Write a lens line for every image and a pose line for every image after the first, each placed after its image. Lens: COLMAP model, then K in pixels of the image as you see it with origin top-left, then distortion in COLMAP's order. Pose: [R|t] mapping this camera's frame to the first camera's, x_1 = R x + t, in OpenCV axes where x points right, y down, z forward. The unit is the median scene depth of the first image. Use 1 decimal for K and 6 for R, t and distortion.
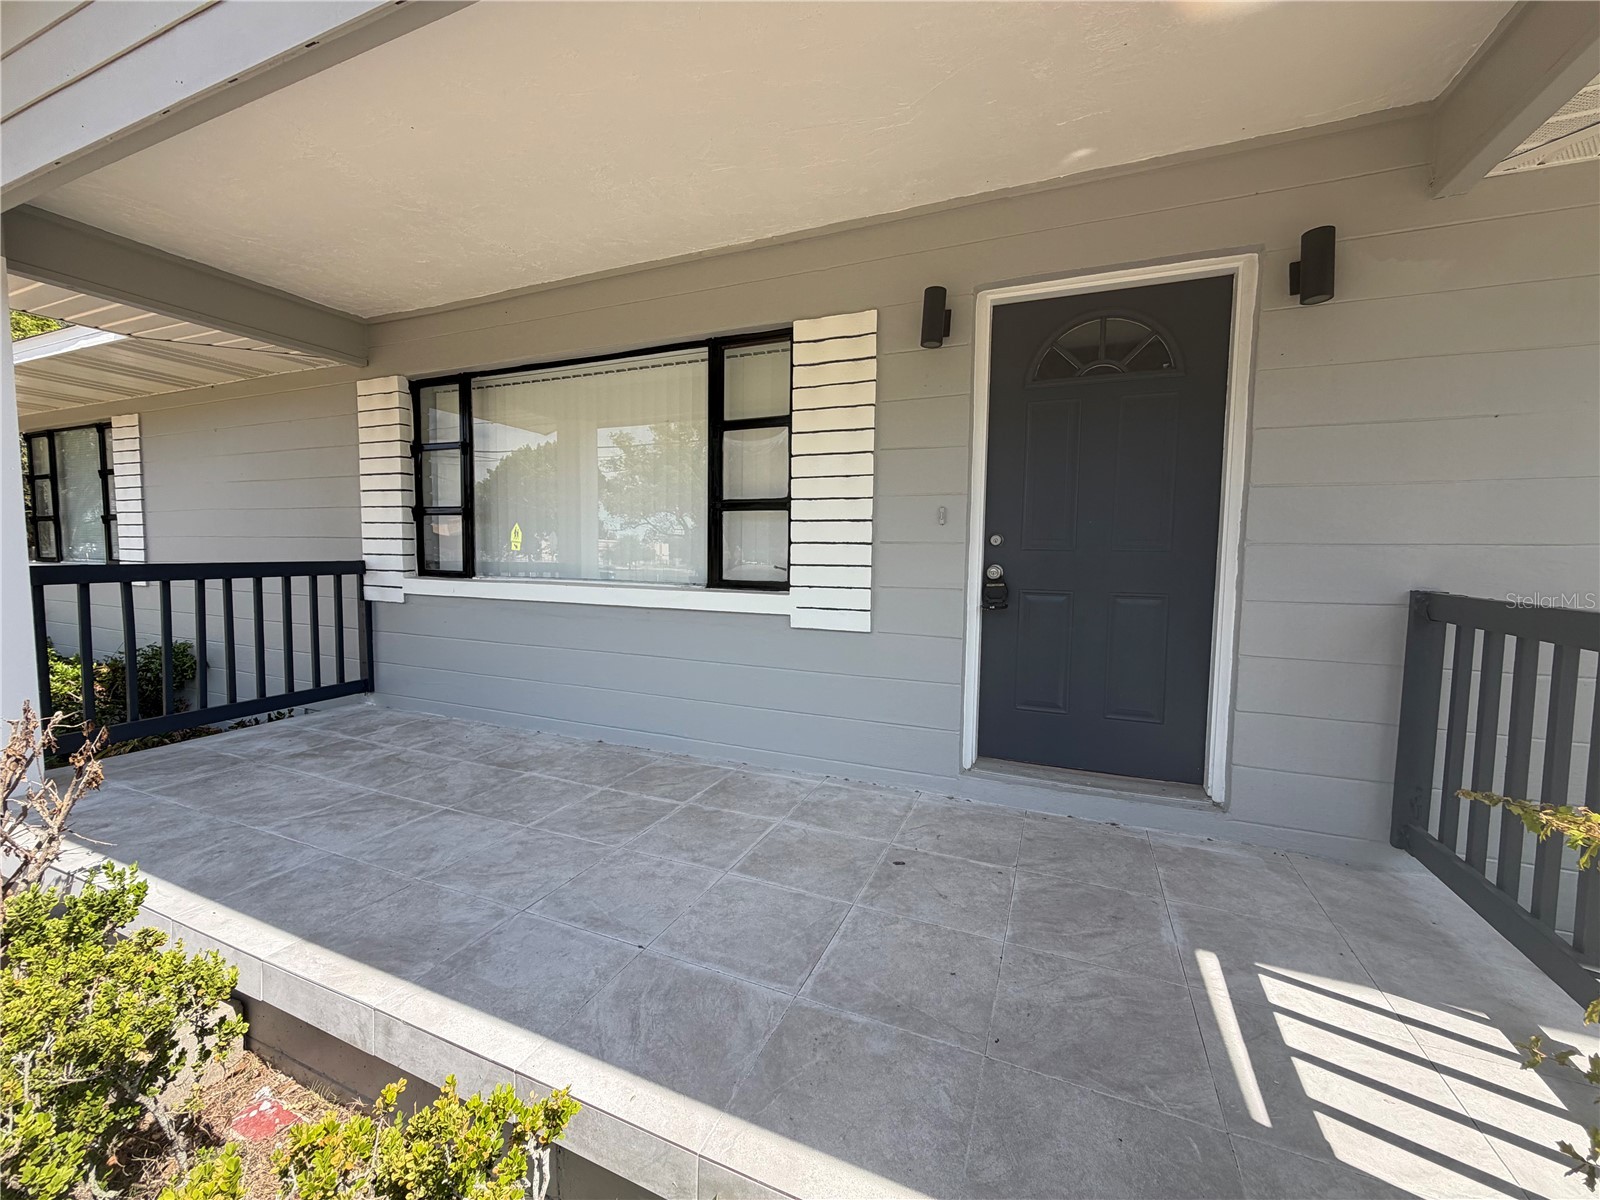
lens RADIAL K [[636.4, 0, 801.0], [0, 636.4, 596.9], [0, 0, 1]] dist [0.003116, 0.000361]
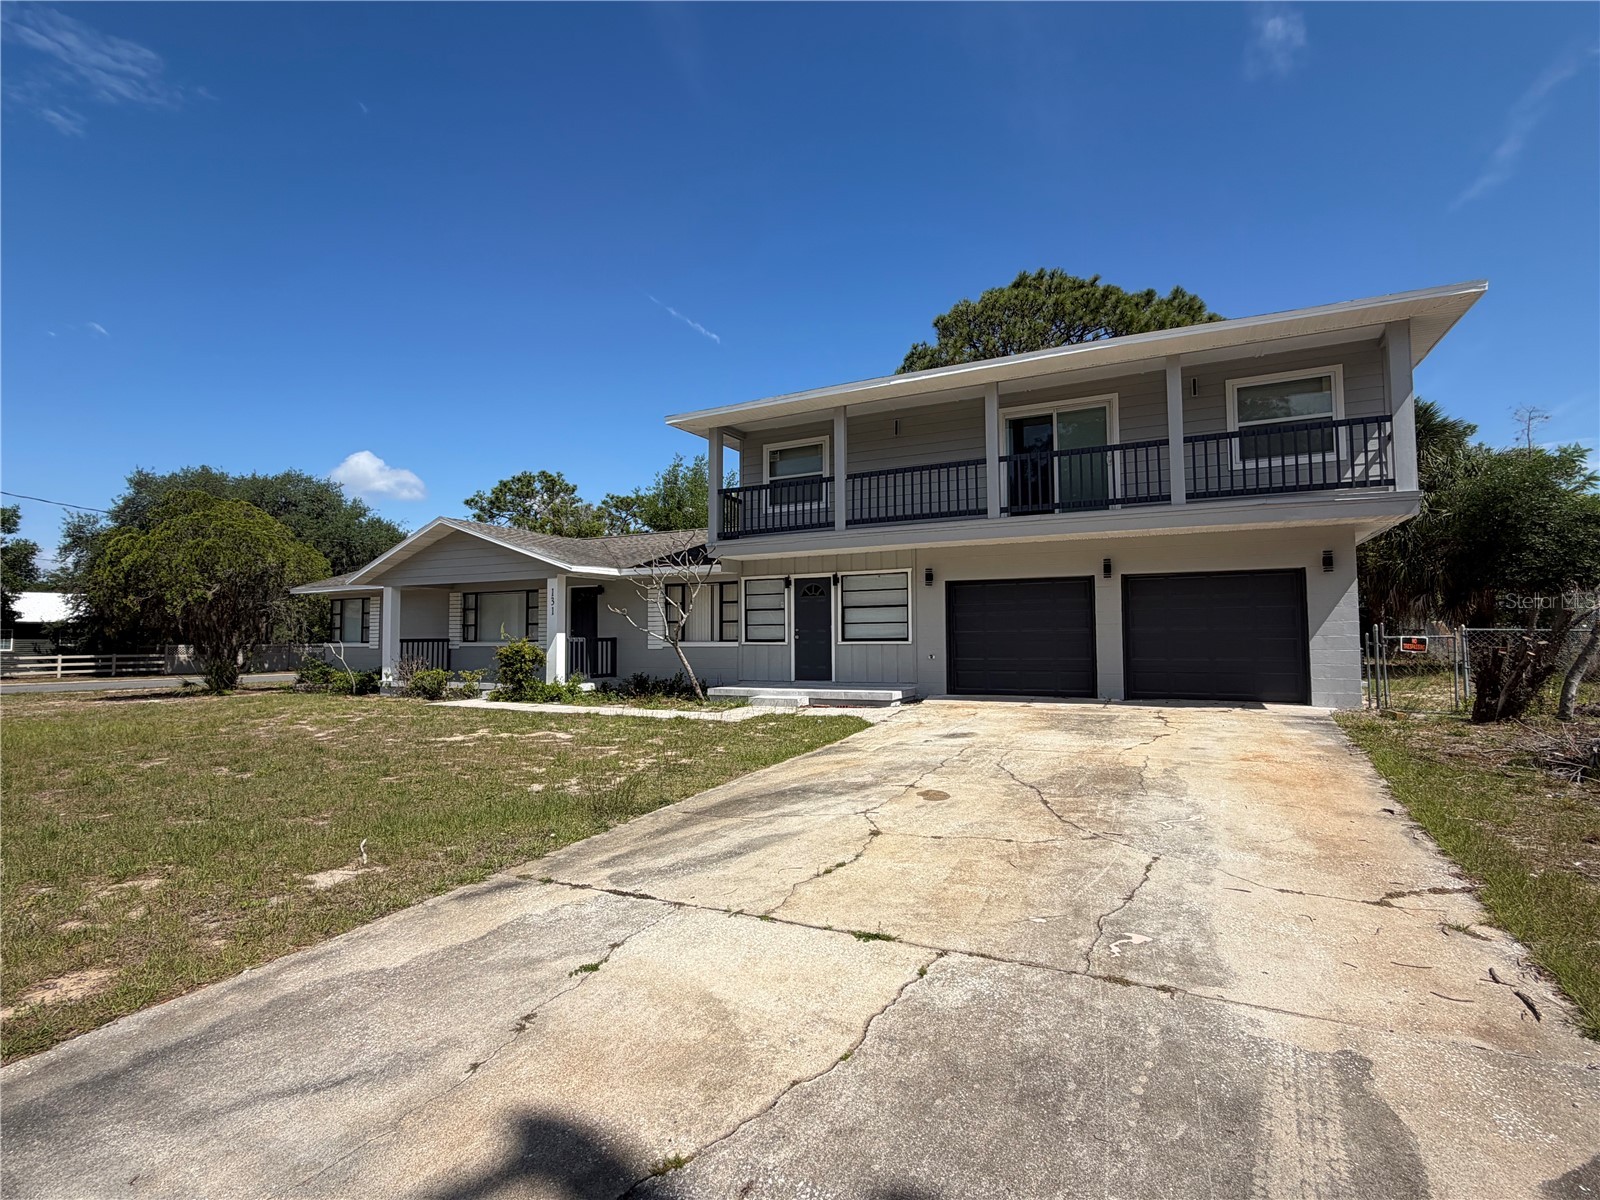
lens RADIAL K [[753.8, 0, 797.9], [0, 753.8, 597.0], [0, 0, 1]] dist [0.008228, 0.000231]
pose [[0.997749, -0.023531, -0.062791, 1.713052], [0.015372, 0.991734, -0.127390, 0.309756], [0.065270, 0.126138, 0.989863, -3.419450]]
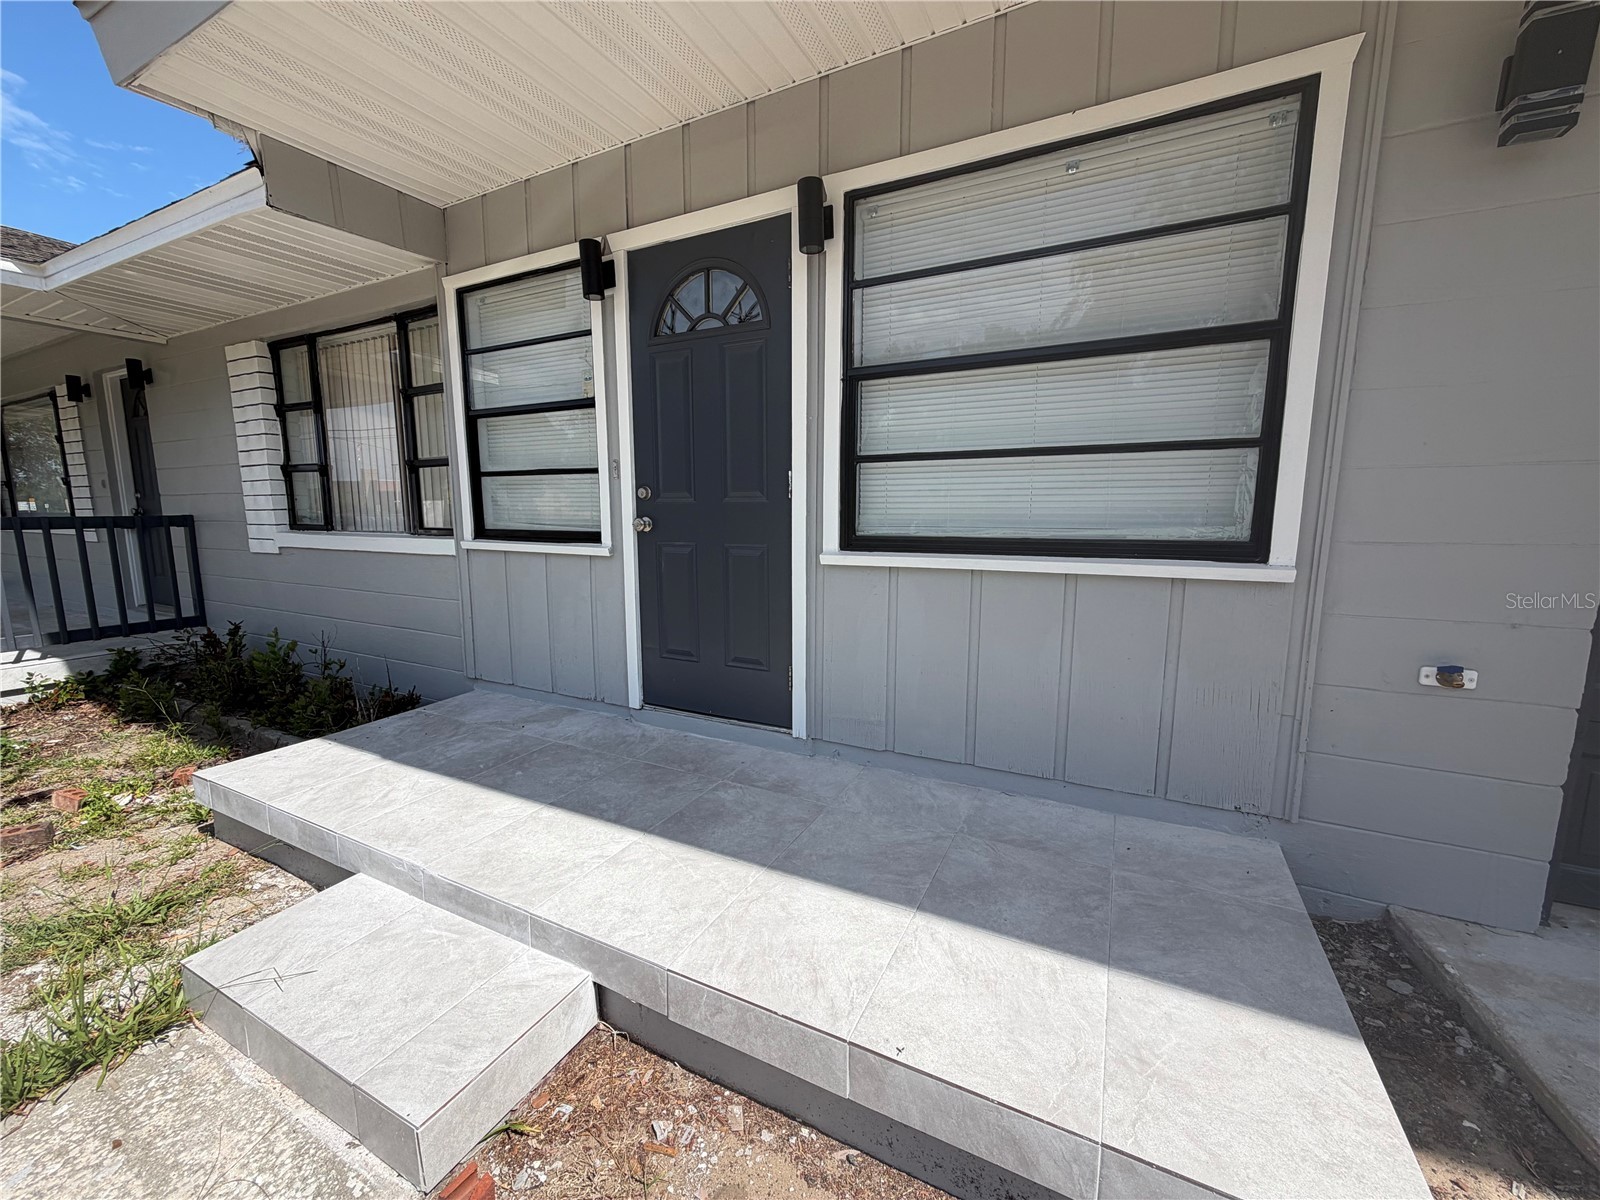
lens RADIAL K [[636.4, 0, 796.8], [0, 636.4, 595.9], [0, 0, 1]] dist [0.003116, 0.000361]
pose [[0.997151, -0.005946, -0.075195, 1.694474], [0.011051, 0.997647, 0.067666, 0.080753], [0.074616, -0.068305, 0.994870, -0.601362]]
